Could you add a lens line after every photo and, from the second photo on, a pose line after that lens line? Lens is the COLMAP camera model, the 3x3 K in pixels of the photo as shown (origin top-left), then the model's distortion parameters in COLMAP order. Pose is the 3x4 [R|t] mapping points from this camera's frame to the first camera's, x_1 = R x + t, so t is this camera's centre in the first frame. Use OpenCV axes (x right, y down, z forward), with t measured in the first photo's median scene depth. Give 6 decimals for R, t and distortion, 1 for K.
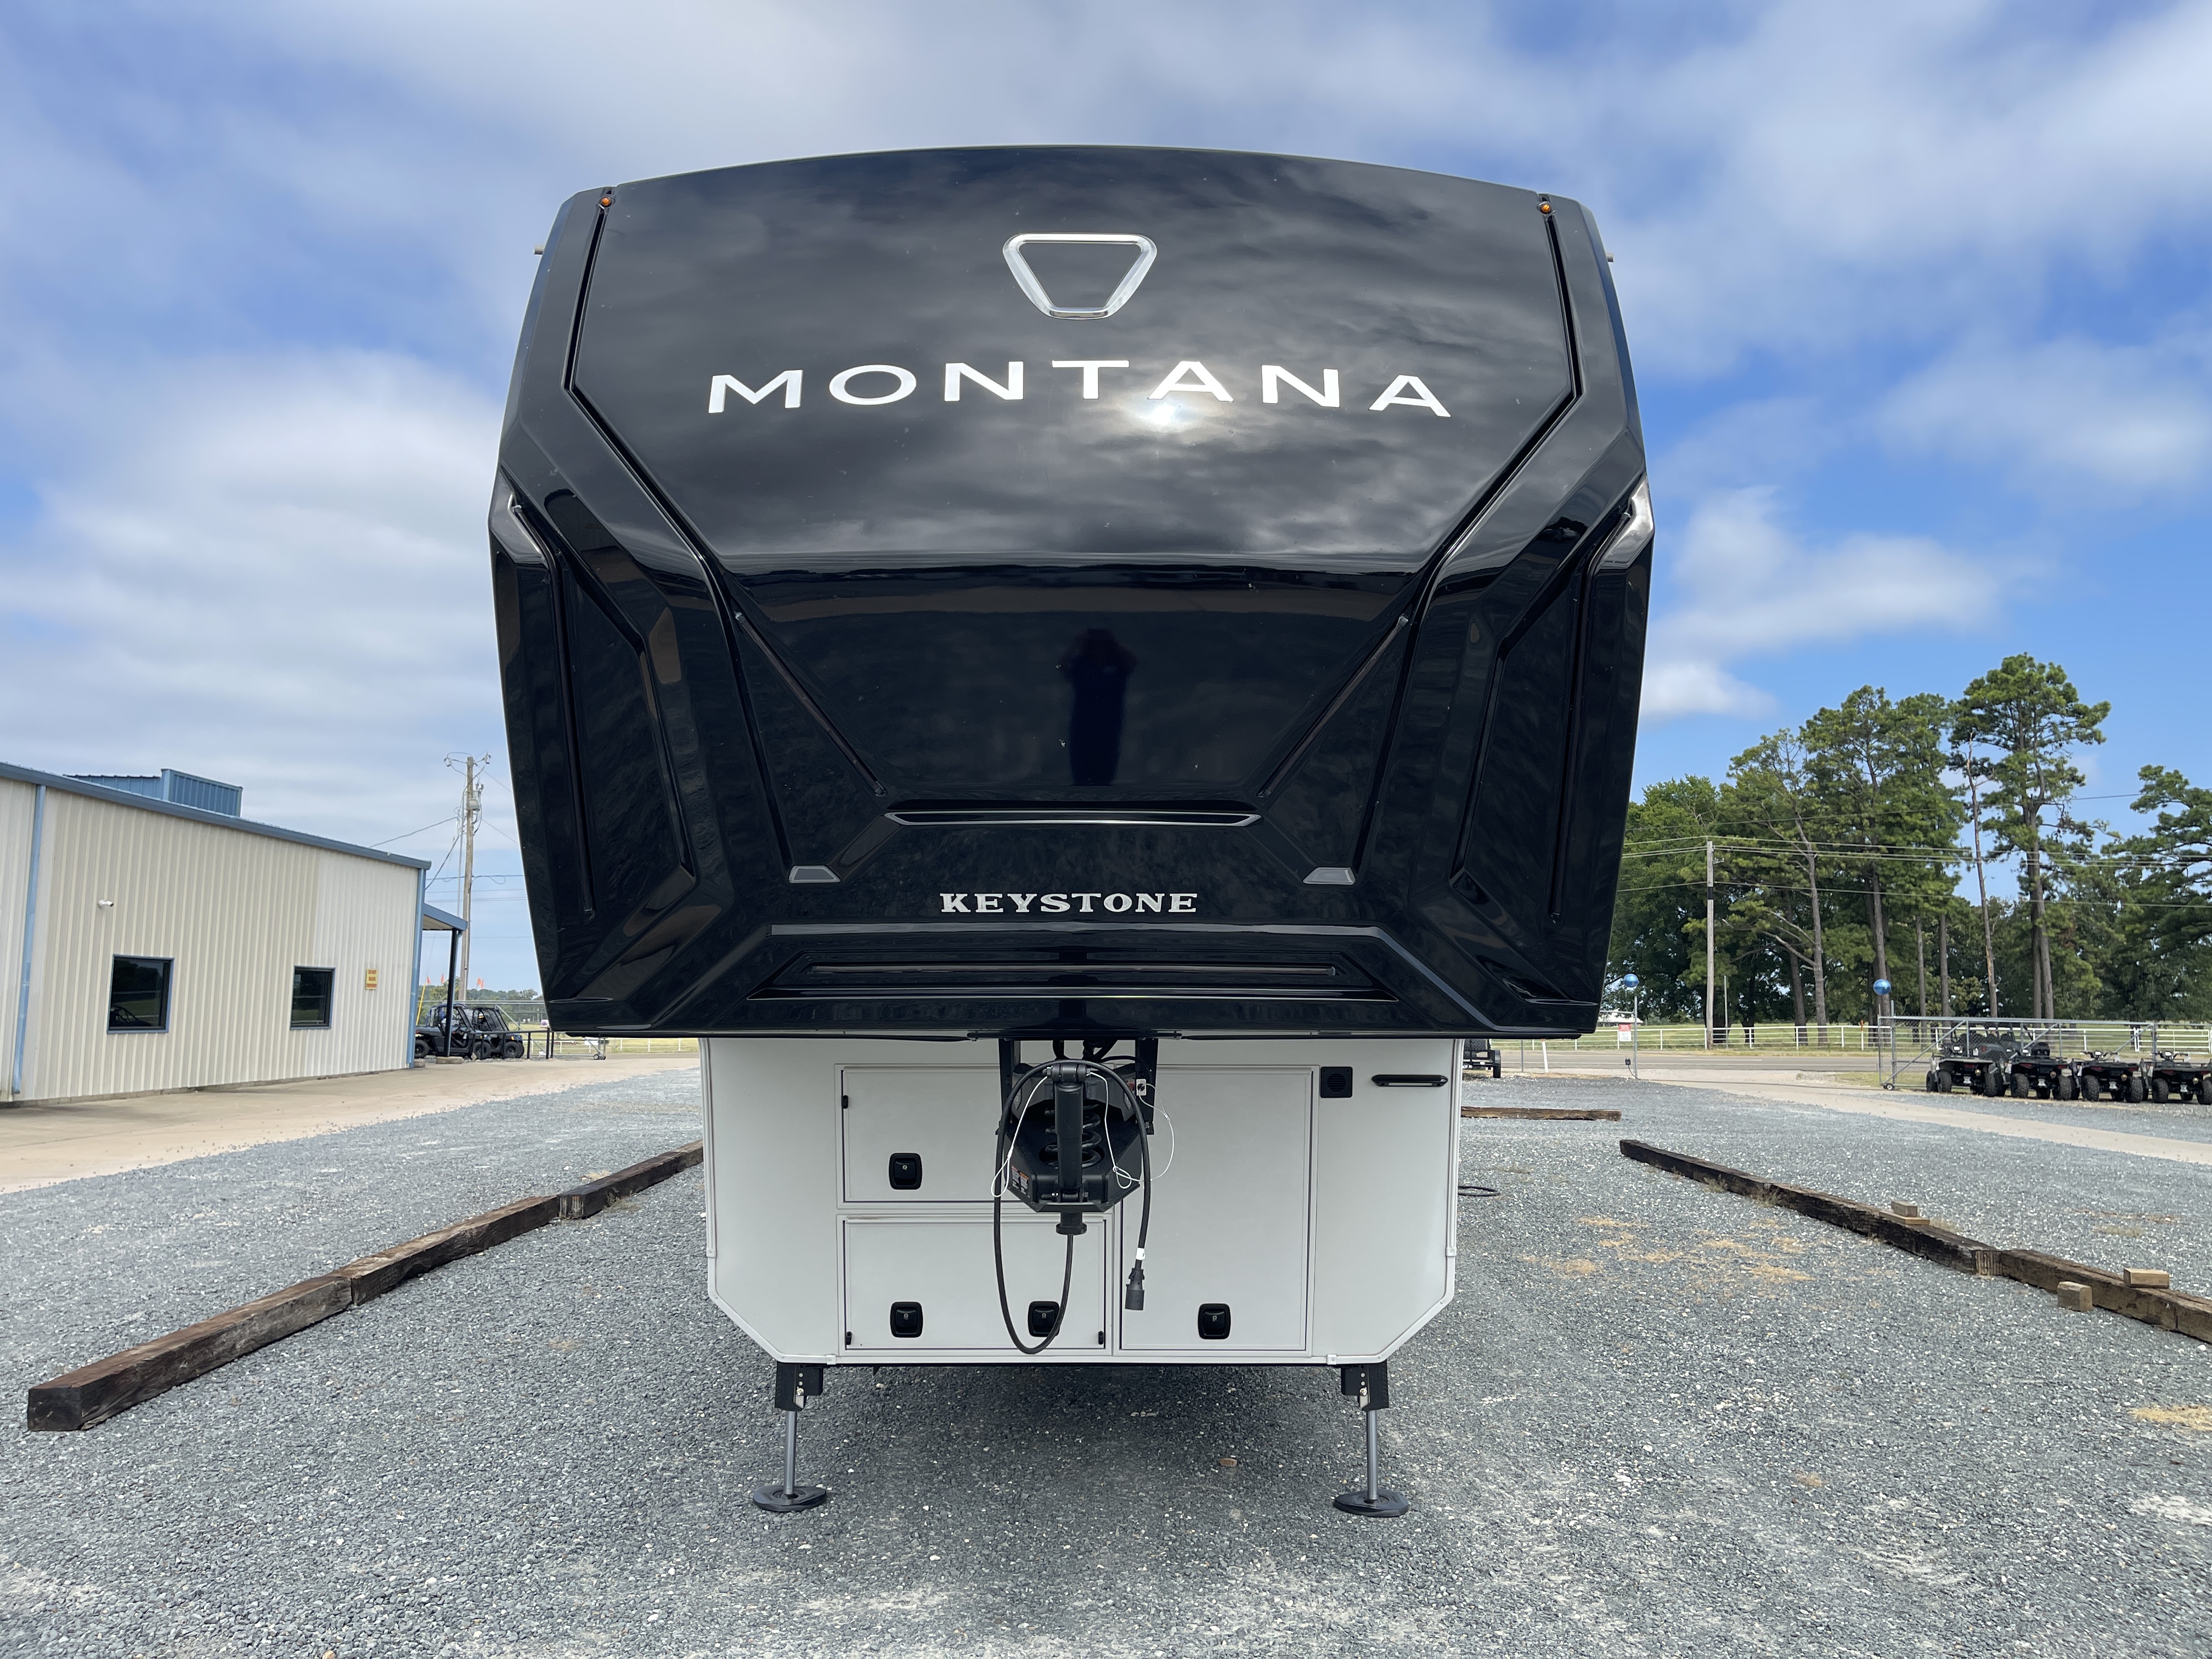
lens RADIAL K [[1670.0, 0, 1085.5], [0, 1670.0, 818.5], [0, 0, 1]] dist [0.051218, -0.052186]
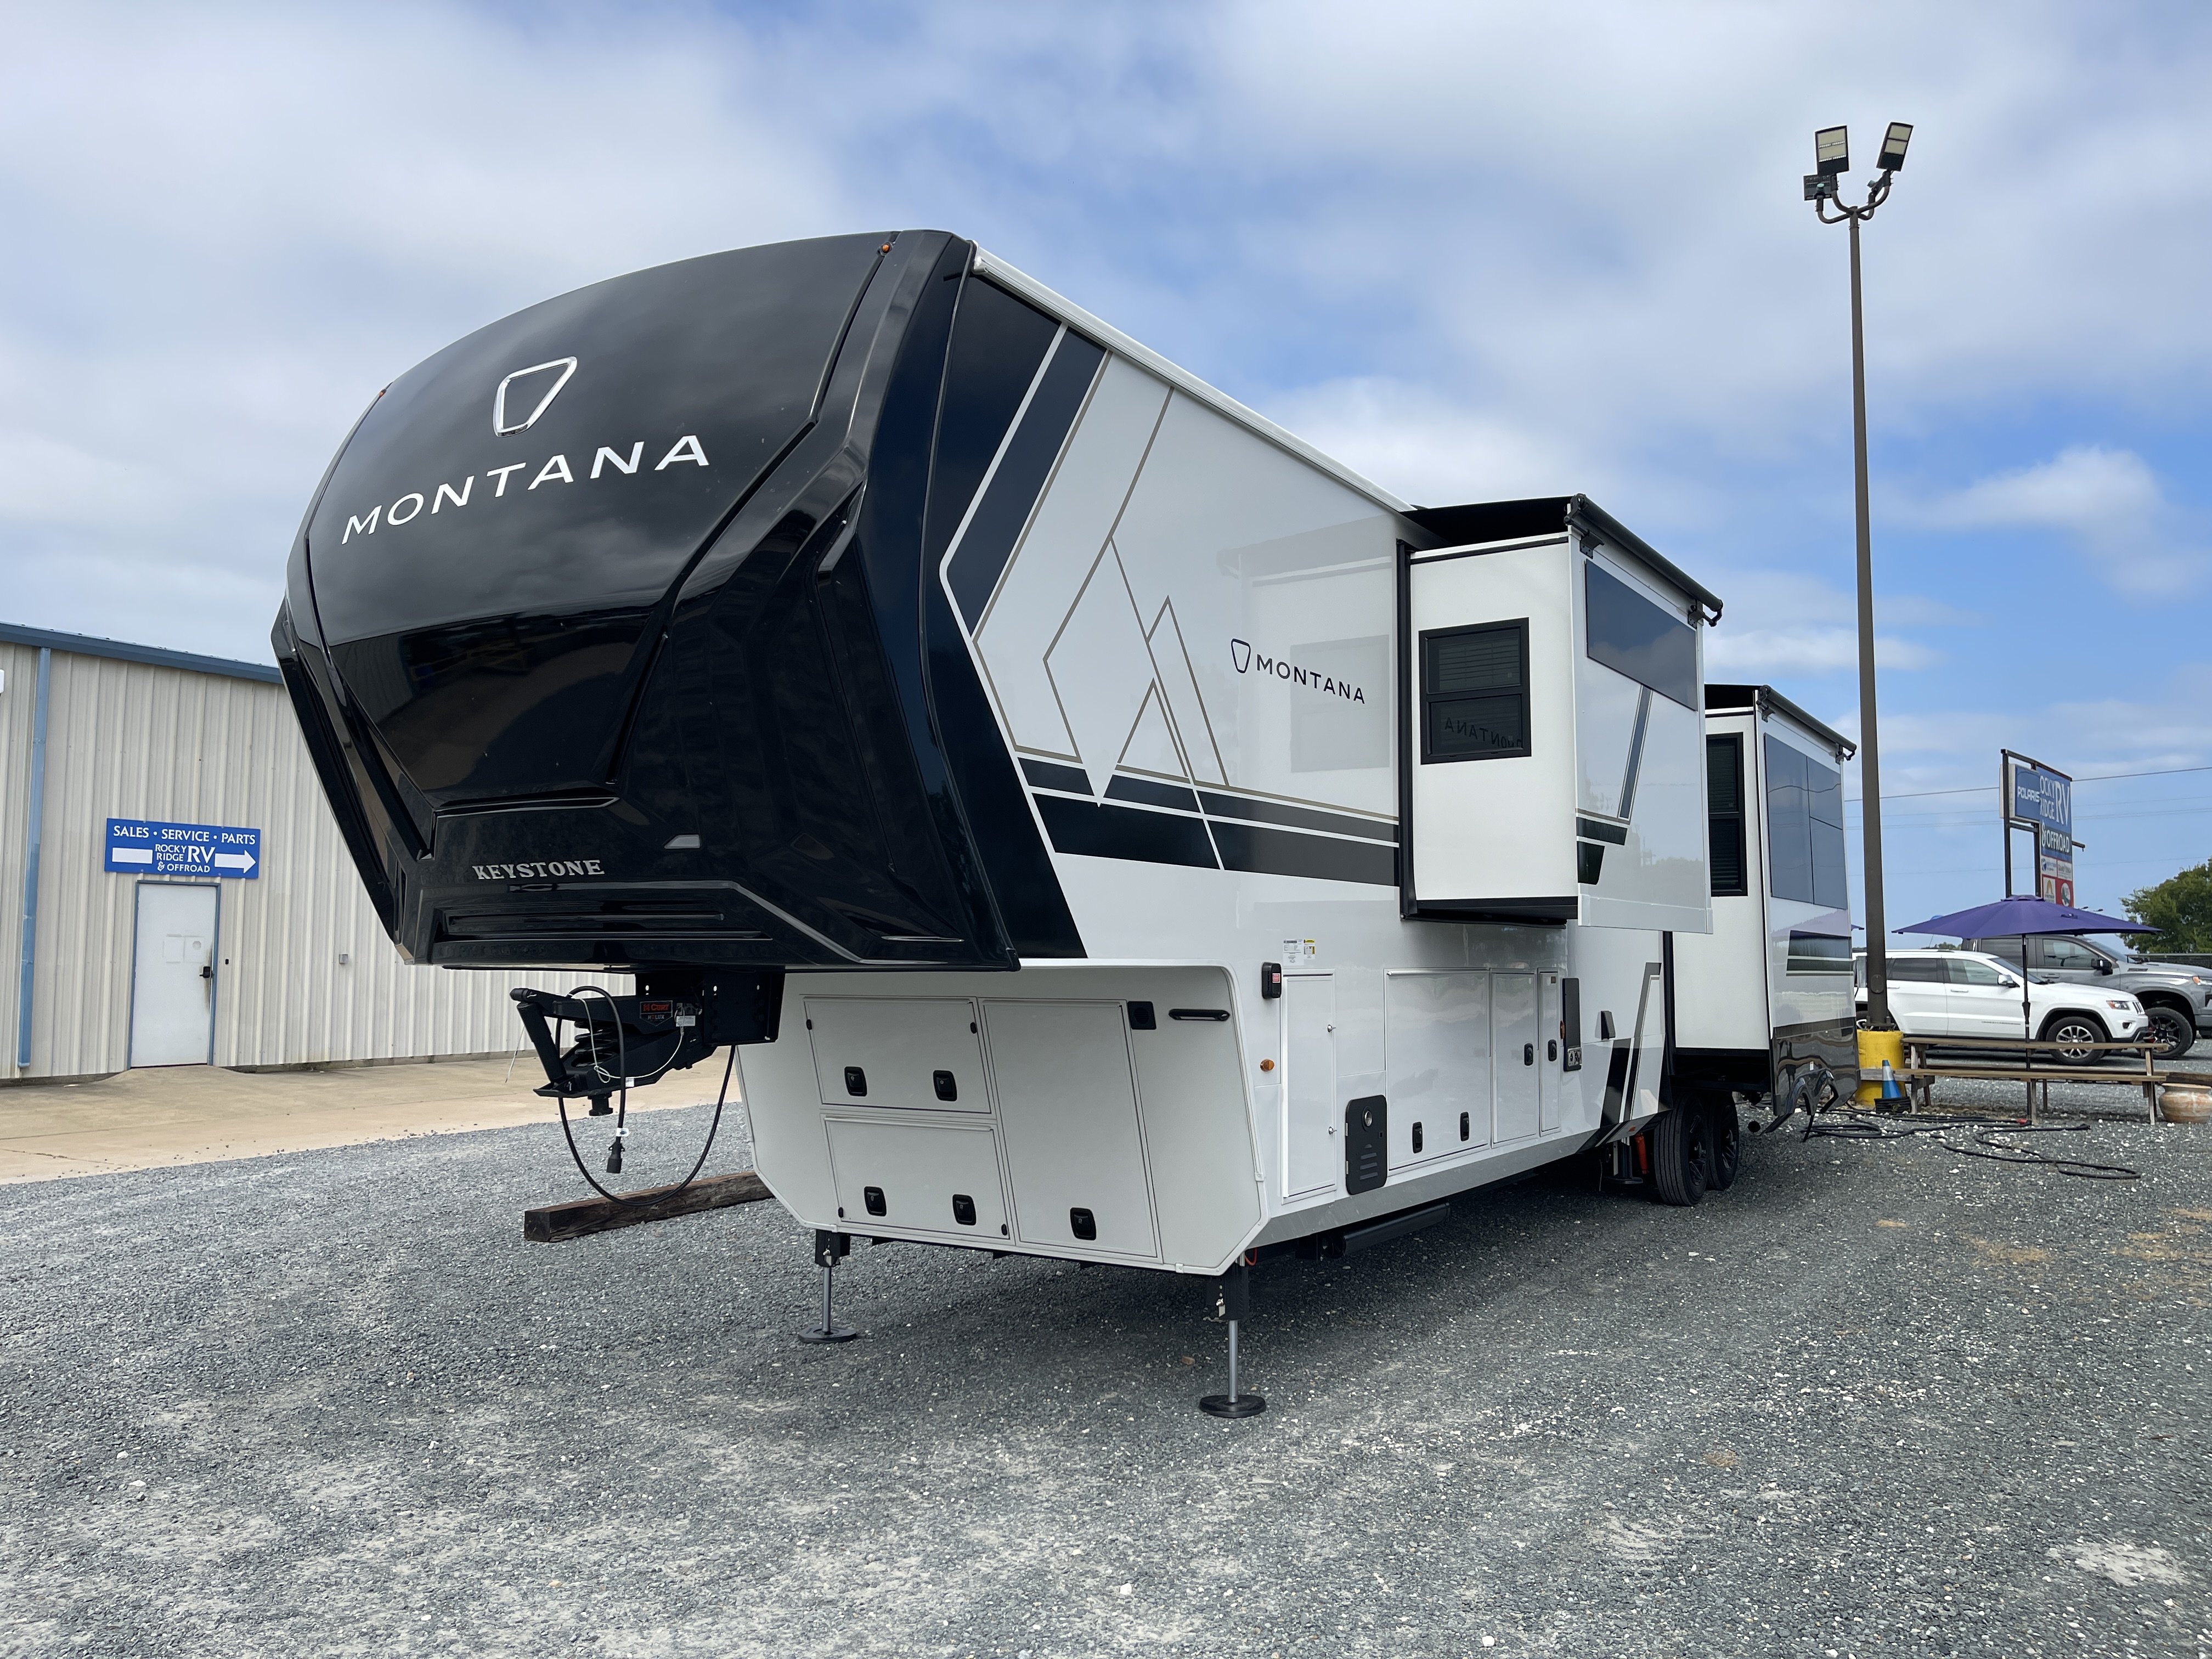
lens RADIAL K [[1670.0, 0, 1088.7], [0, 1670.0, 841.6], [0, 0, 1]] dist [0.051218, -0.052186]
pose [[0.833879, -0.039640, -0.550521, 0.831901], [0.063469, 0.997688, 0.024298, 0.017271], [0.548285, -0.055203, 0.834467, 0.085197]]
